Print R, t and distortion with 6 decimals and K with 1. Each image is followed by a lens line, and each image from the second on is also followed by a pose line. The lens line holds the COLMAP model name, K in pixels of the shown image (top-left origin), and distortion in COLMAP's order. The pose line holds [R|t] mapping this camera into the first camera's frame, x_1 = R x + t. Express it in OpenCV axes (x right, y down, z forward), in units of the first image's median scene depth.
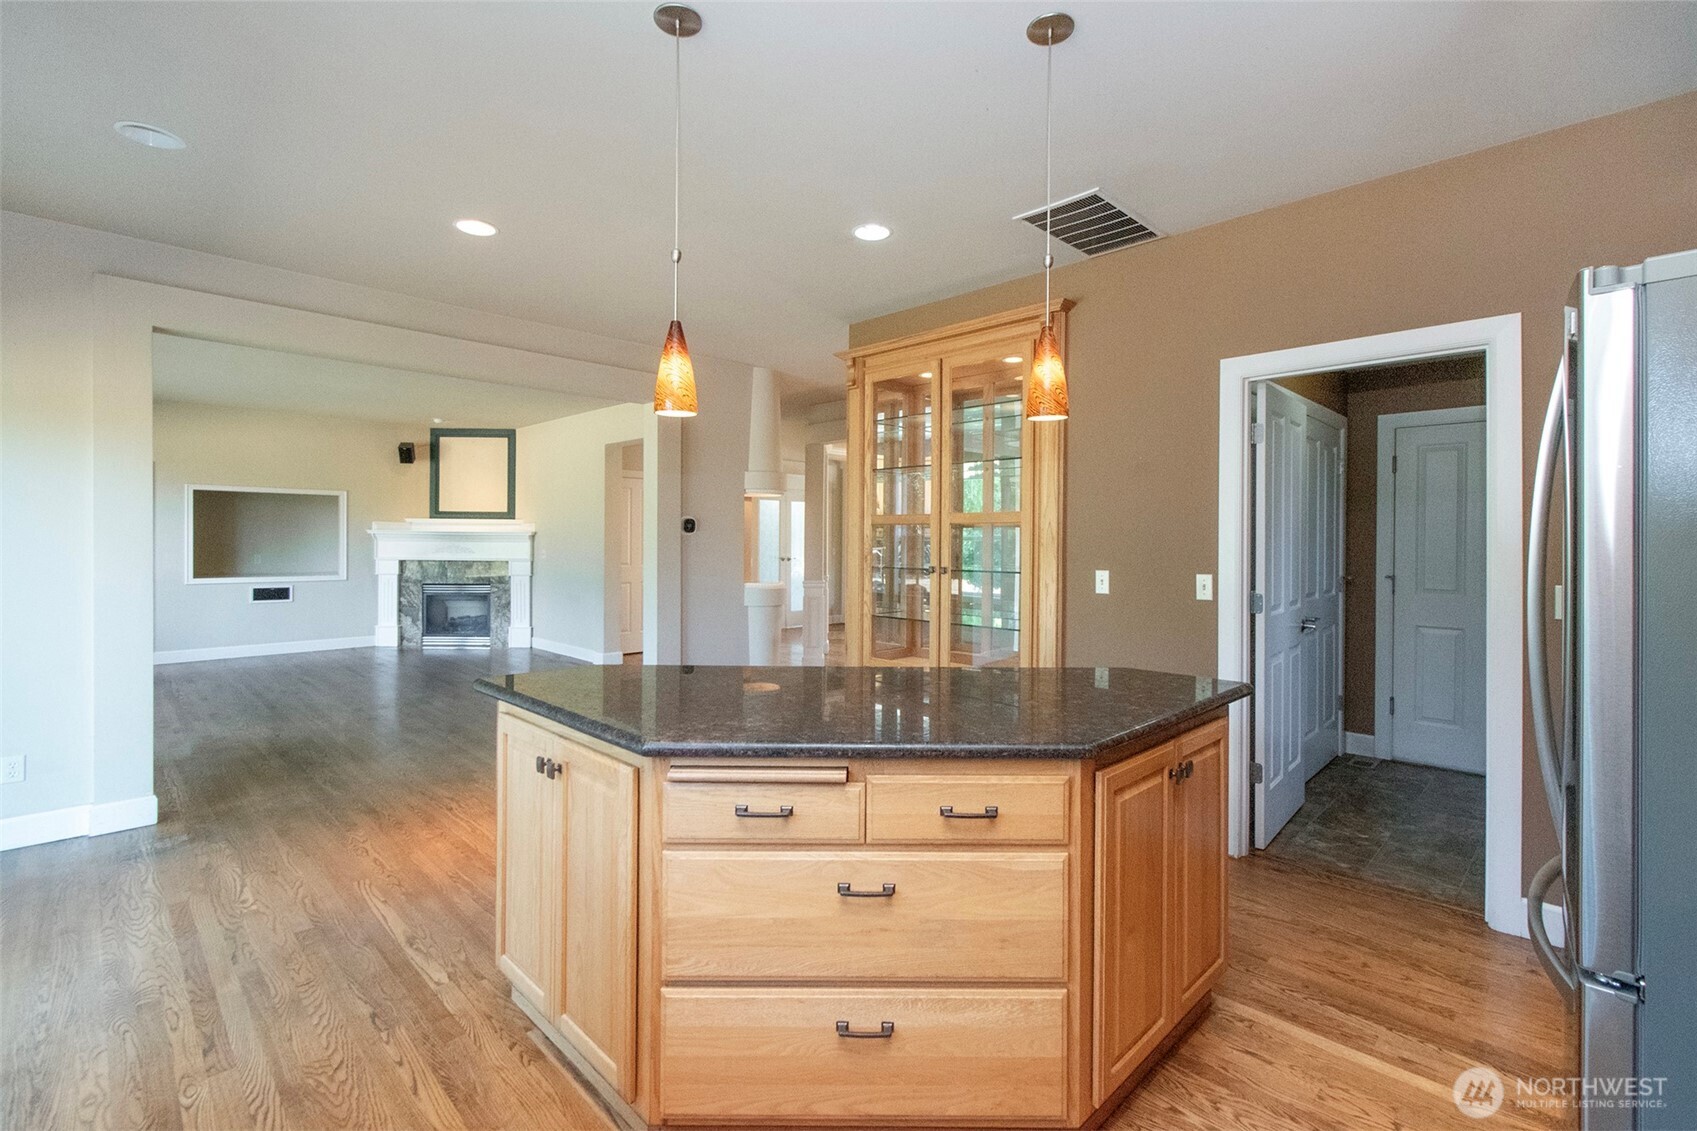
lens RADIAL K [[755.9, 0, 847.2], [0, 755.9, 544.0], [0, 0, 1]] dist [-0.000170, -0.001789]
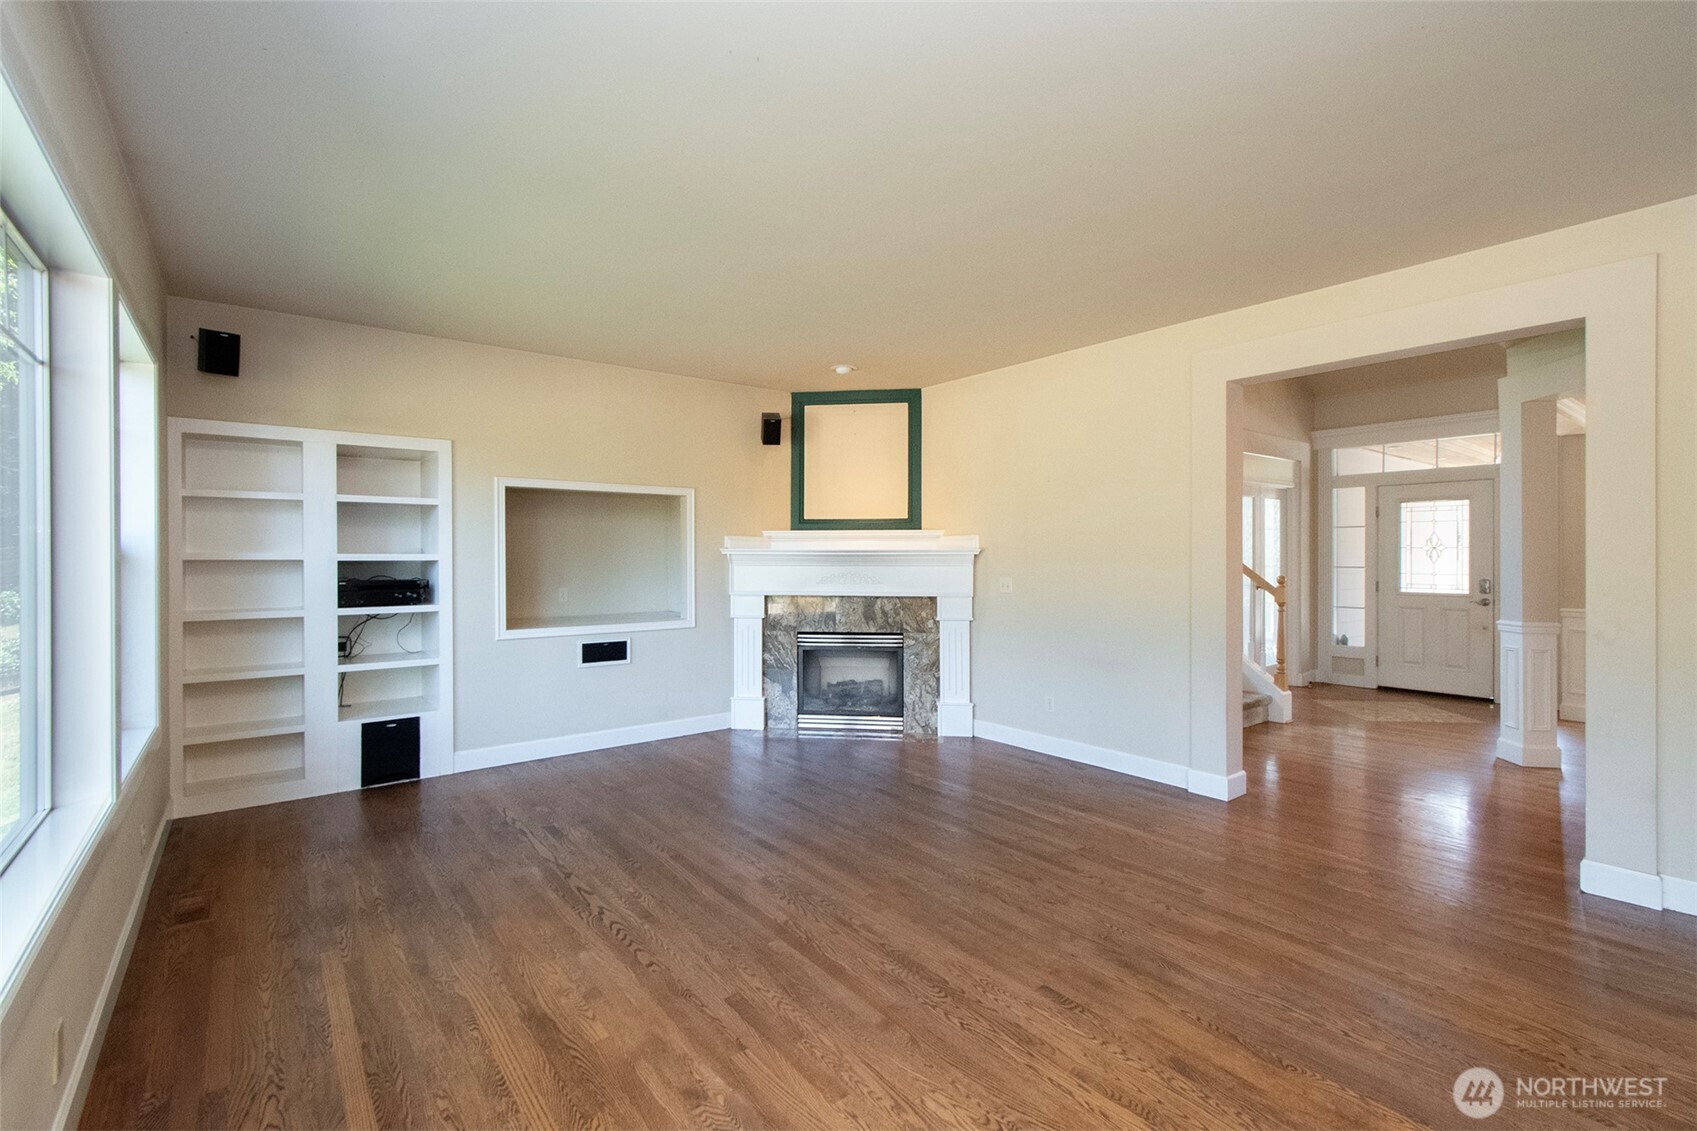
lens RADIAL K [[755.9, 0, 817.4], [0, 755.9, 561.0], [0, 0, 1]] dist [-0.000170, -0.001789]
pose [[0.989970, -0.008825, -0.140999, -0.455811], [0.008764, 0.999961, -0.001057, -0.006693], [0.141003, -0.000190, 0.990009, 0.368696]]
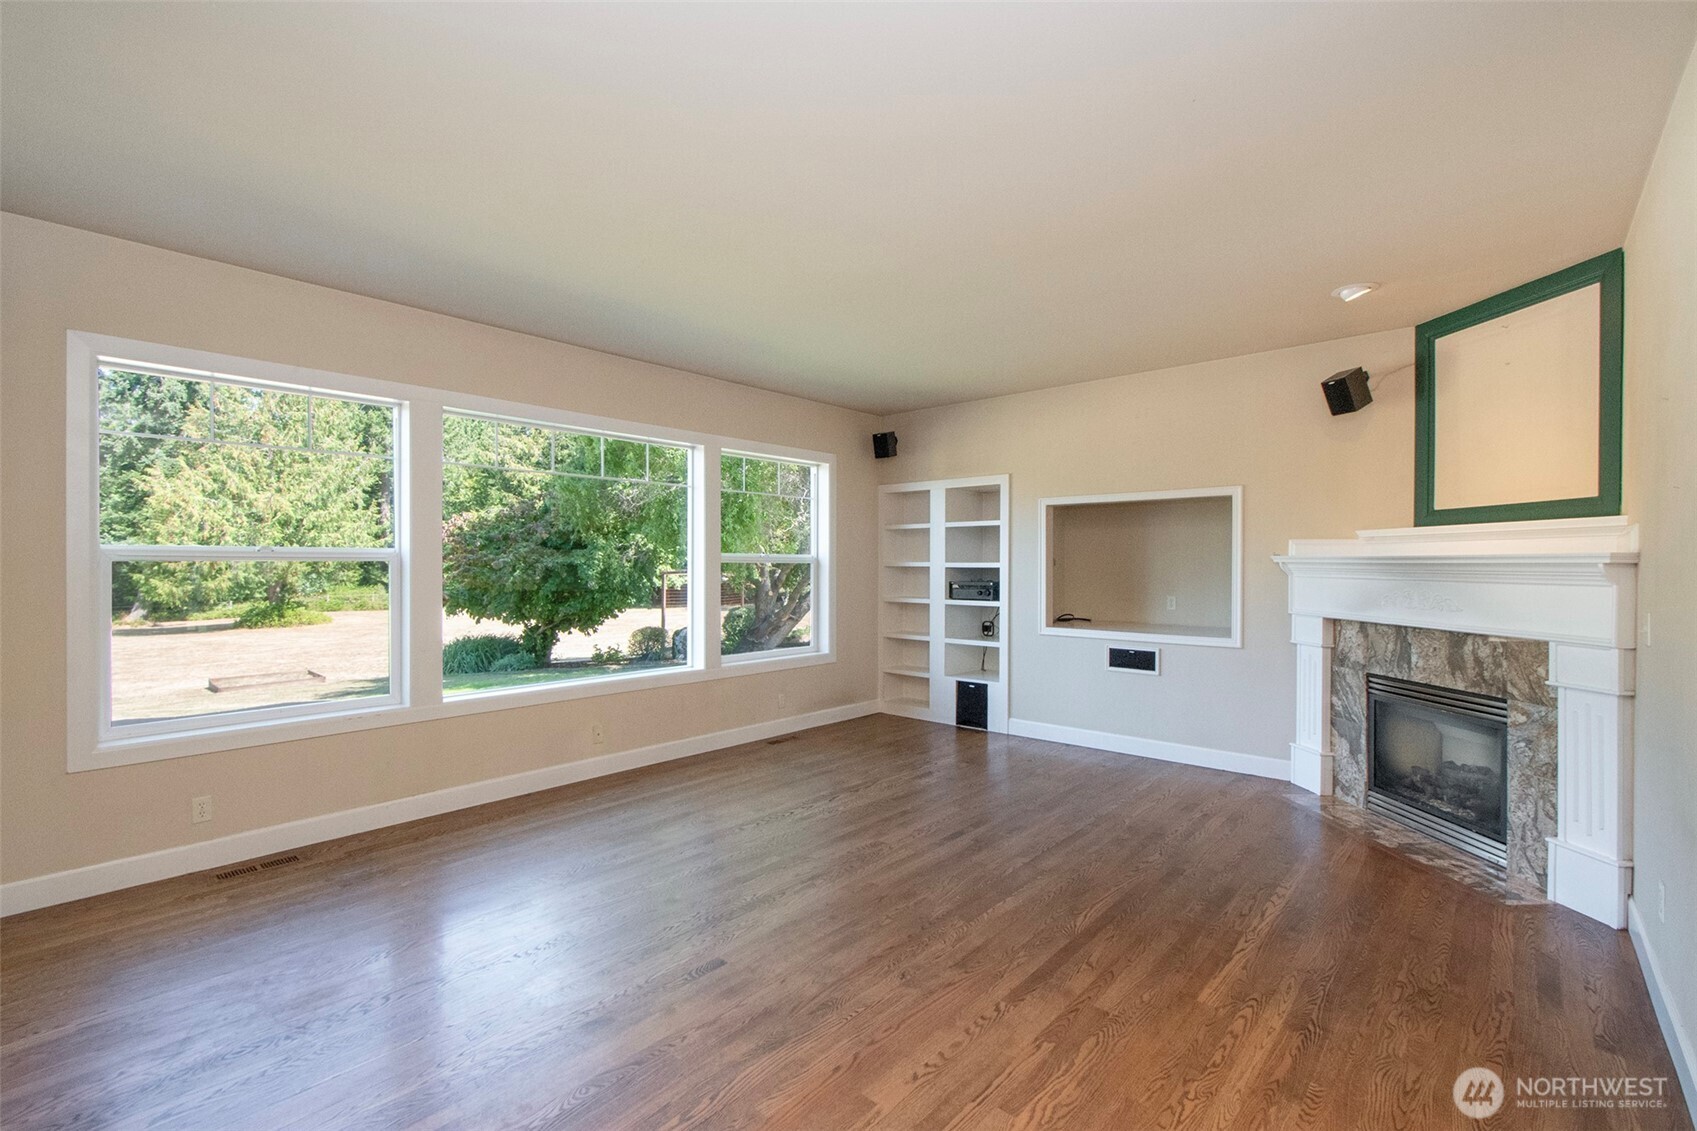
lens RADIAL K [[755.9, 0, 858.3], [0, 755.9, 569.7], [0, 0, 1]] dist [-0.000170, -0.001789]
pose [[0.052115, 0.000601, -0.998641, -0.127210], [-0.004246, 0.999991, 0.000380, -0.008041], [0.998632, 0.004220, 0.052117, 0.673535]]
